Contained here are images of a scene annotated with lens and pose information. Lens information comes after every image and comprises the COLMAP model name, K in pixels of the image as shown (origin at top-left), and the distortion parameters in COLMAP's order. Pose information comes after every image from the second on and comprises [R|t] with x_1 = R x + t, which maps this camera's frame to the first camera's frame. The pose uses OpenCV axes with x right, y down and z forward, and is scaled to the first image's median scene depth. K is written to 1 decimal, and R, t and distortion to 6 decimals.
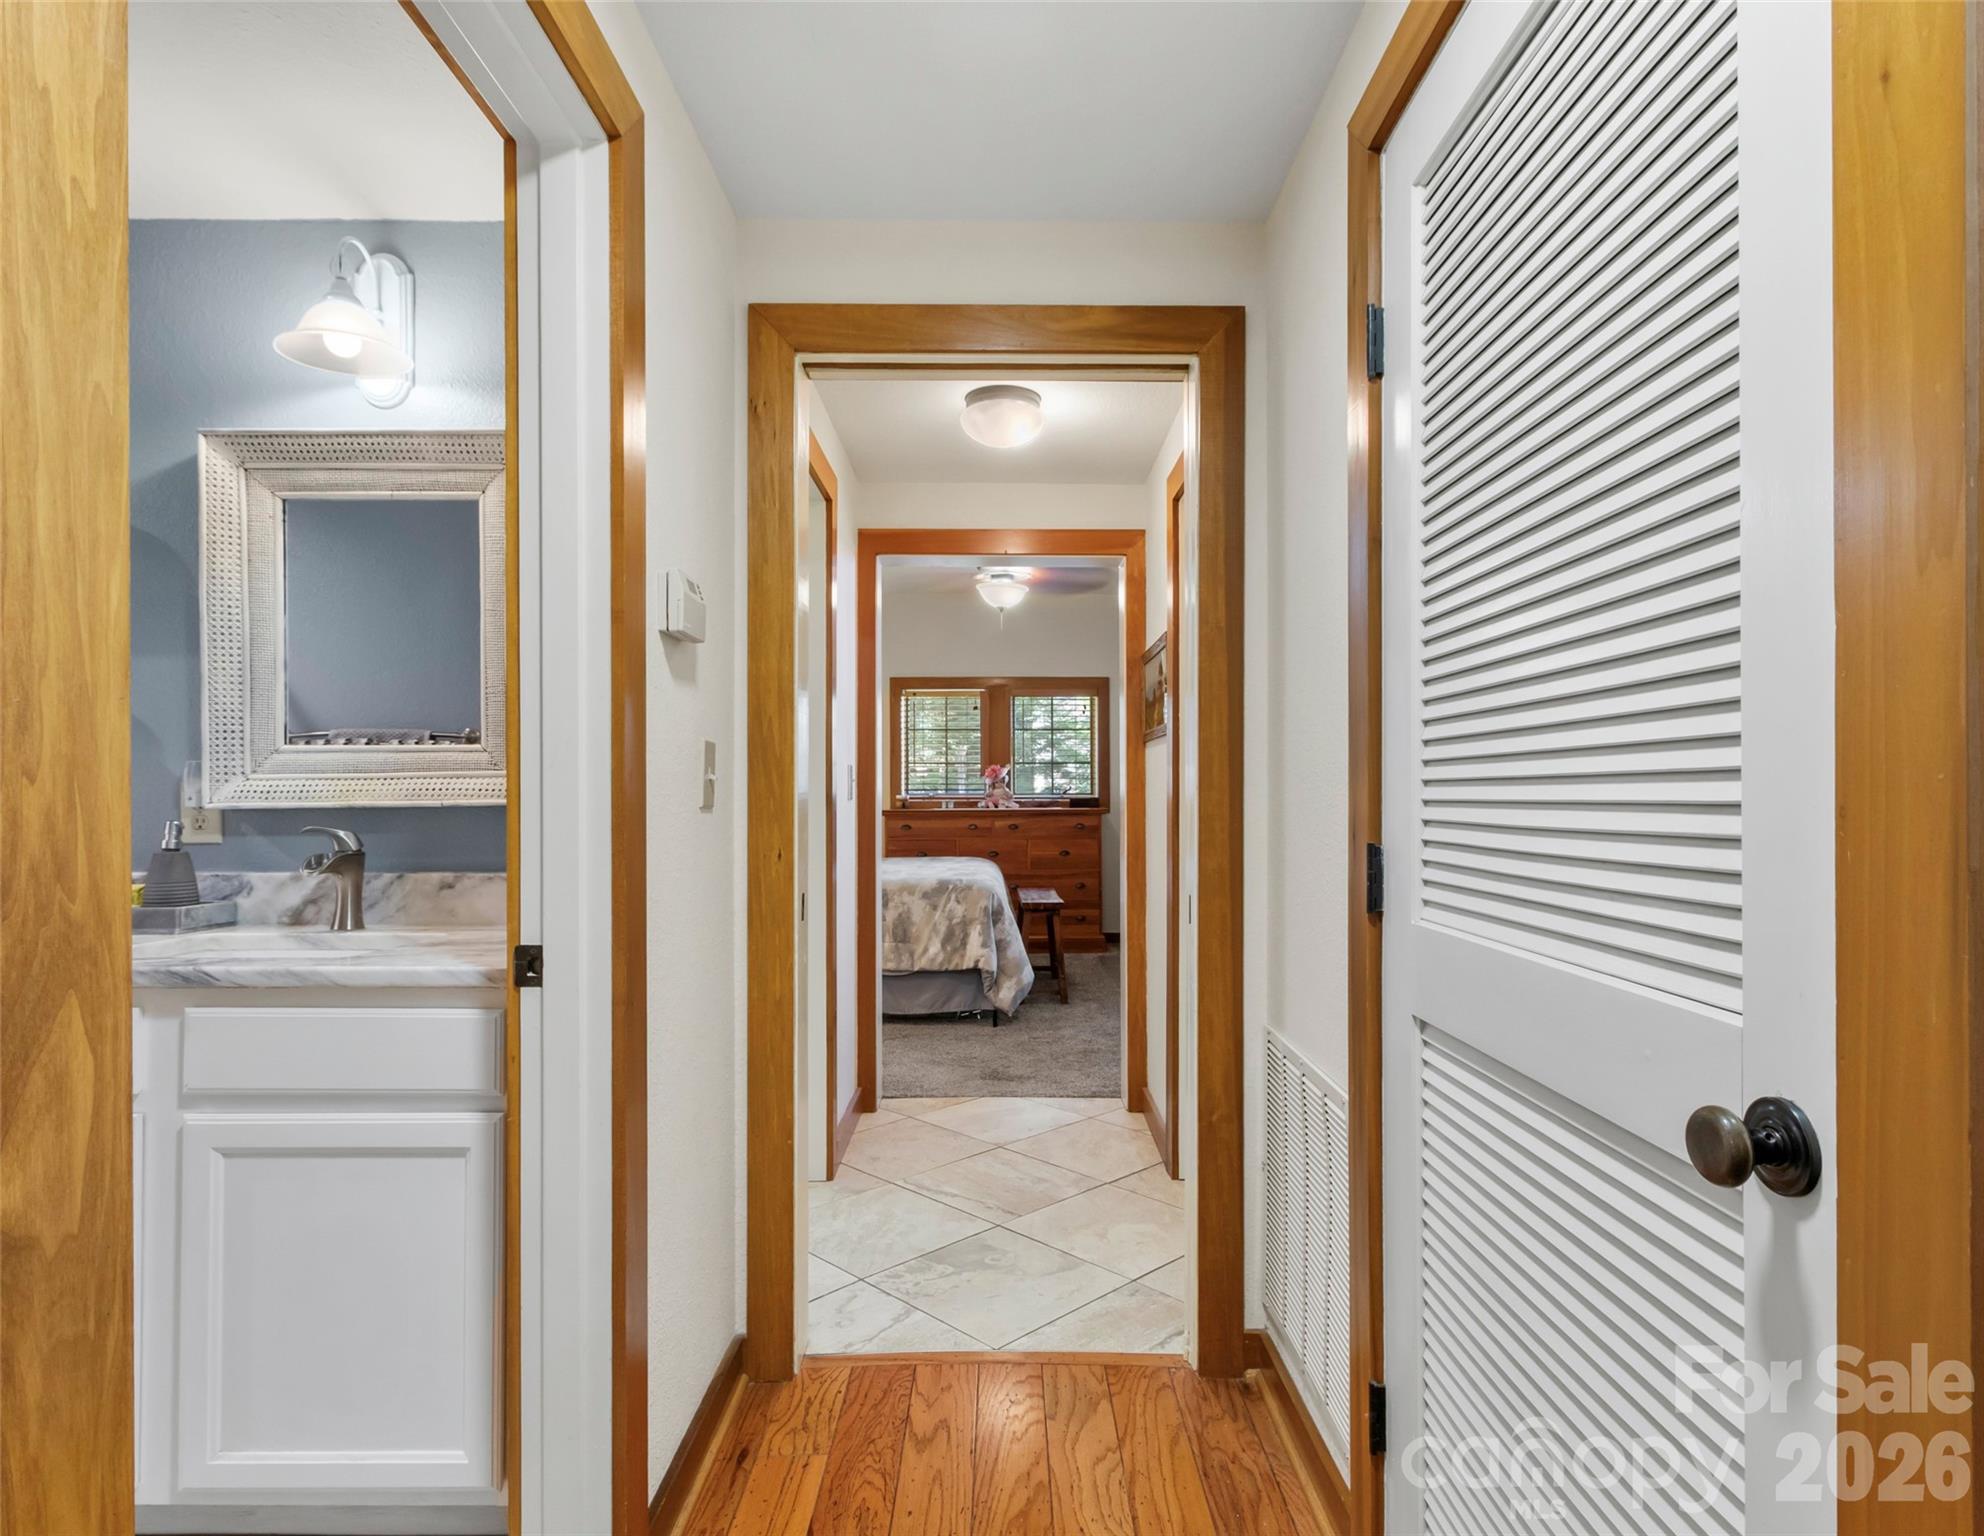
lens RADIAL K [[1040.3, 0, 976.9], [0, 1040.3, 792.7], [0, 0, 1]] dist [0.003372, -0.002514]
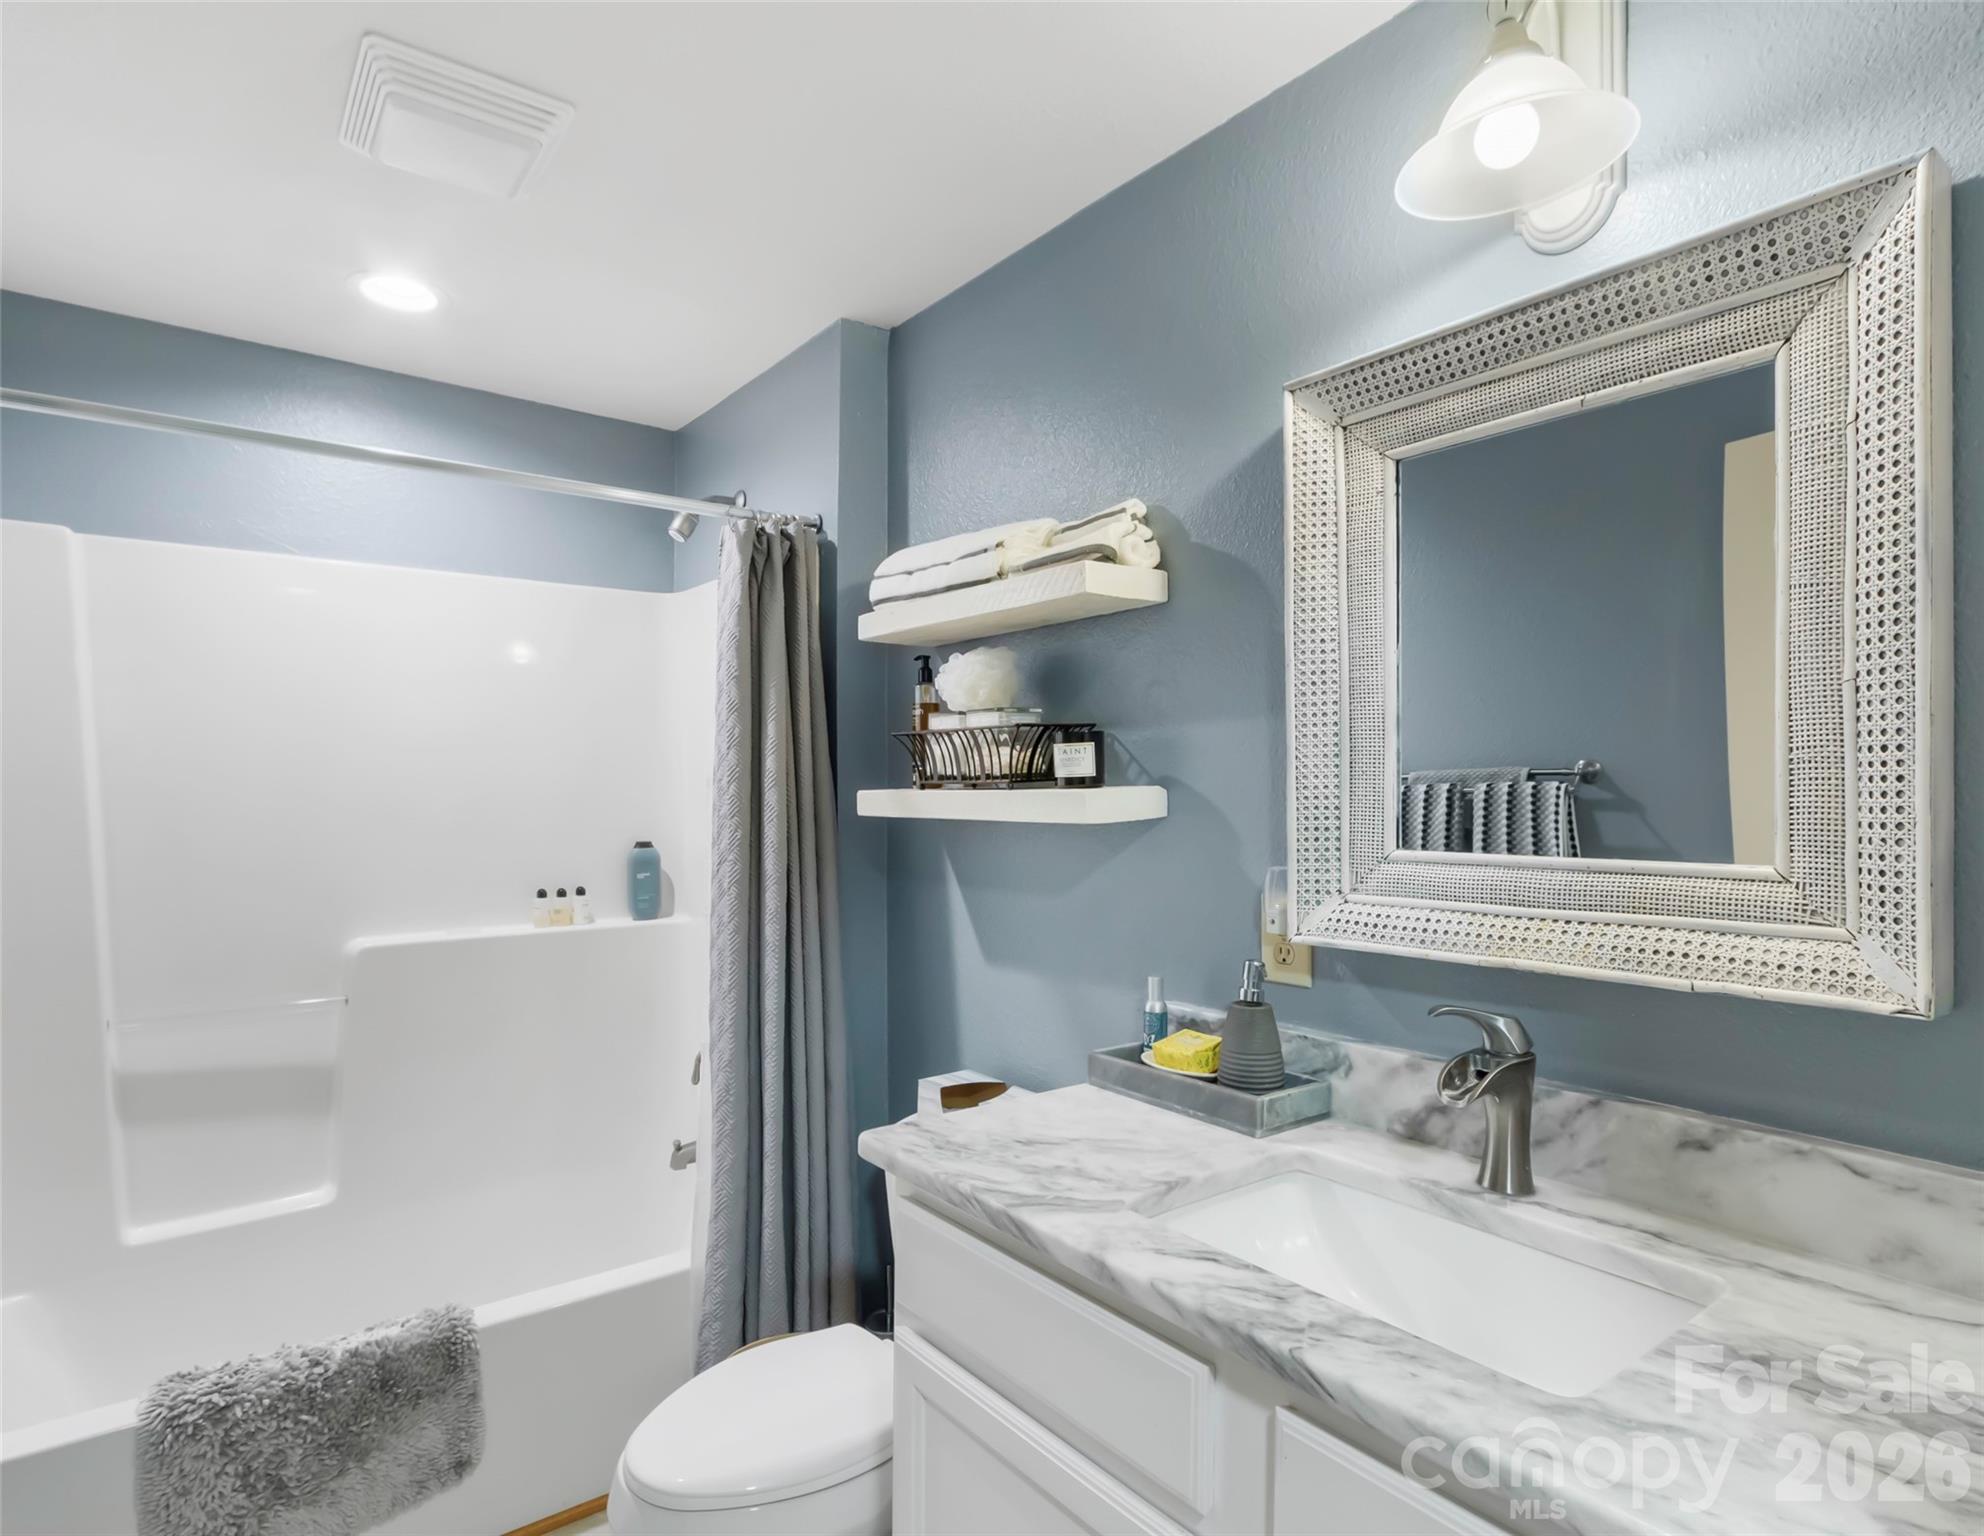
lens RADIAL K [[1040.3, 0, 985.4], [0, 1040.3, 781.7], [0, 0, 1]] dist [0.003372, -0.002514]
pose [[0.617130, -0.005778, -0.786840, -0.328776], [-0.003222, 0.999946, -0.009869, -0.081888], [0.786855, 0.008625, 0.617078, 0.422324]]
